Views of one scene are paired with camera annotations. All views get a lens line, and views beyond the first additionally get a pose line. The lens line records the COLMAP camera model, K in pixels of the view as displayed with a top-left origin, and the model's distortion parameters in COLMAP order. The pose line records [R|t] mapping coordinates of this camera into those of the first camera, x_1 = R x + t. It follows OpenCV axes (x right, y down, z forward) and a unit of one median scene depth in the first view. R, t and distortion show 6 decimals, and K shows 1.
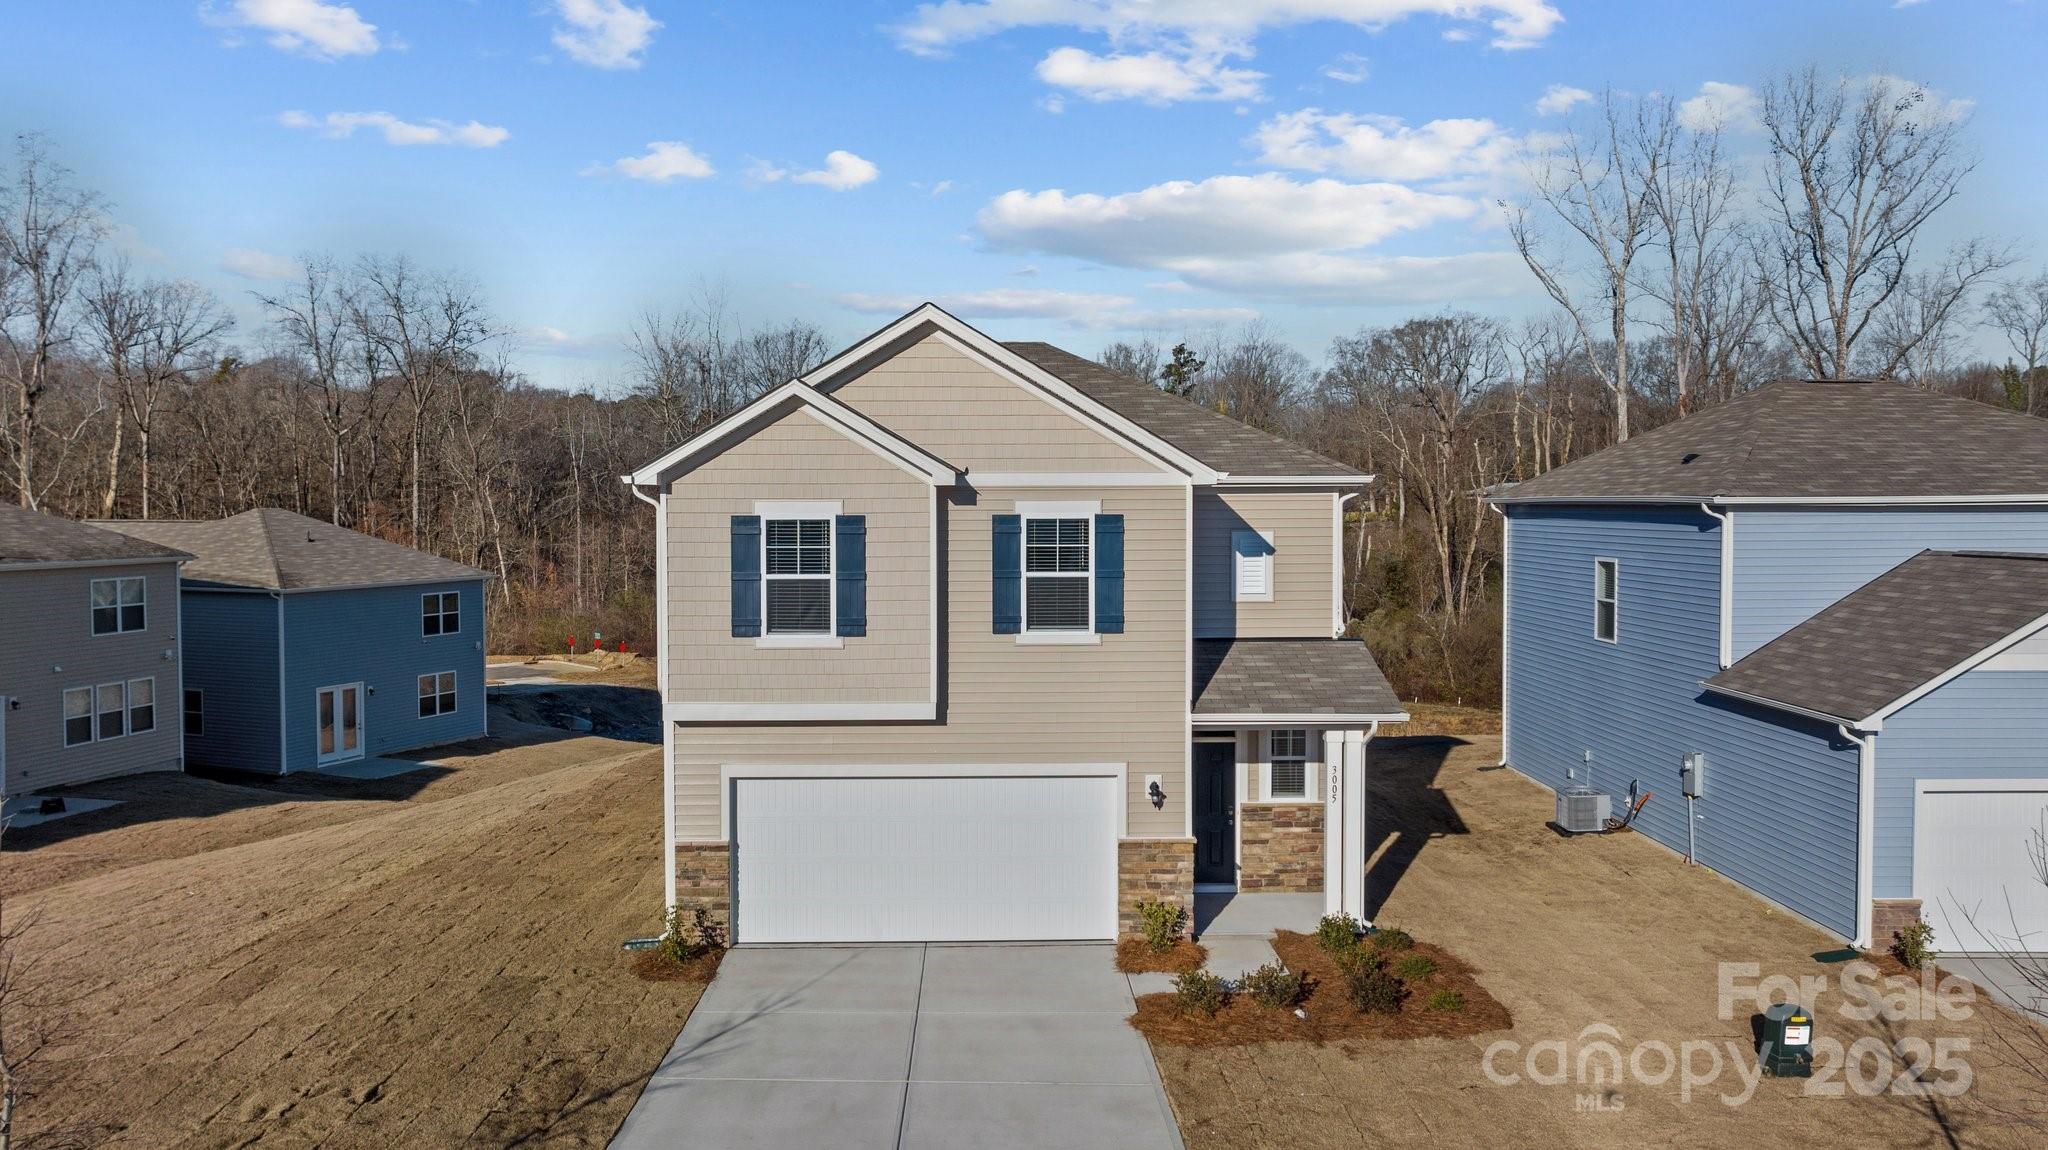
lens RADIAL K [[1479.1, 0, 998.3], [0, 1479.1, 563.1], [0, 0, 1]] dist [-0.022126, -0.001819]
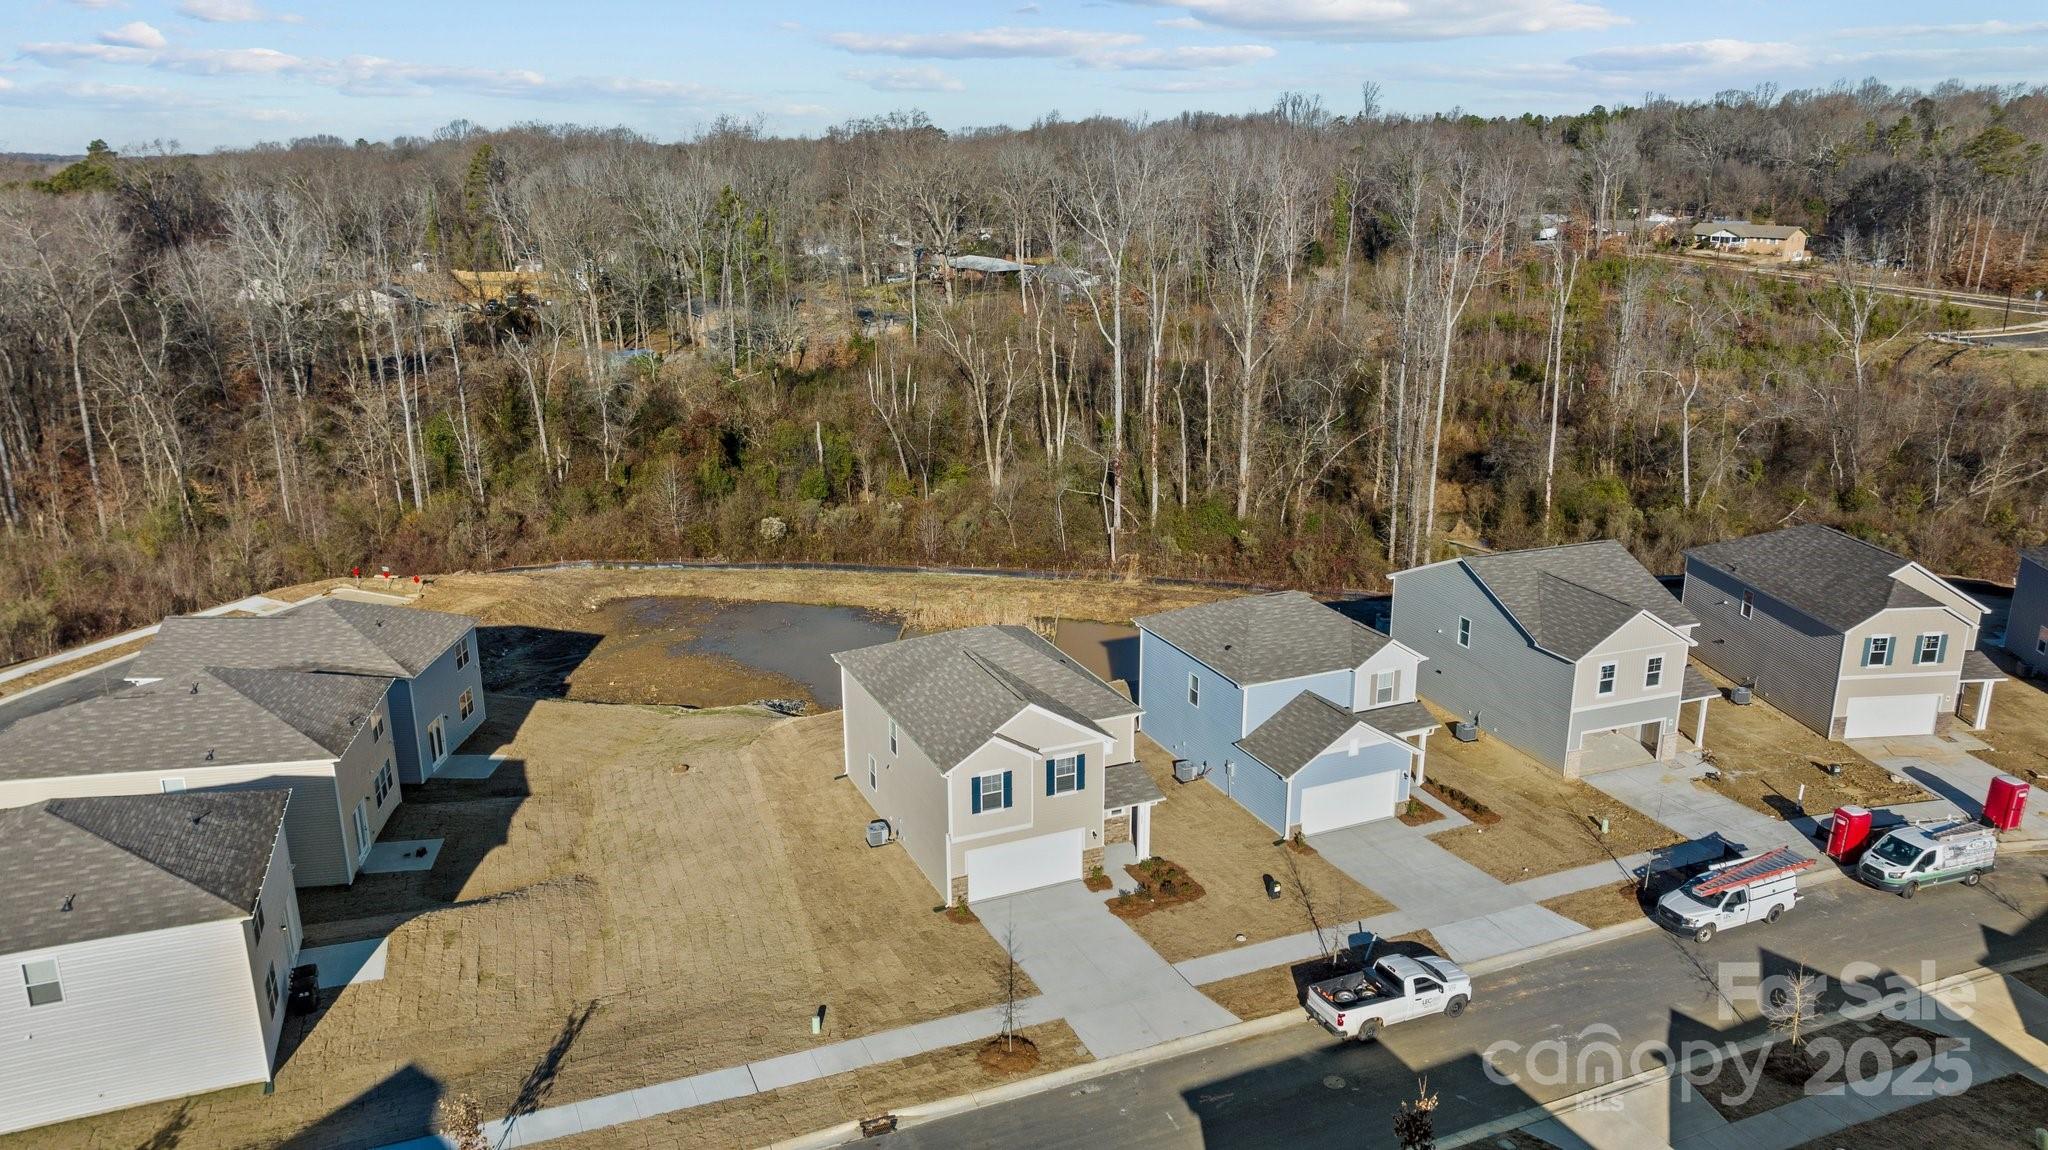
lens RADIAL K [[1507.7, 0, 1001.3], [0, 1507.7, 578.2], [0, 0, 1]] dist [-0.028427, 0.034155]
pose [[0.924352, -0.114114, 0.364076, -1.180321], [0.021729, 0.968422, 0.248369, -1.172235], [-0.380921, -0.221669, 0.897642, -1.679112]]
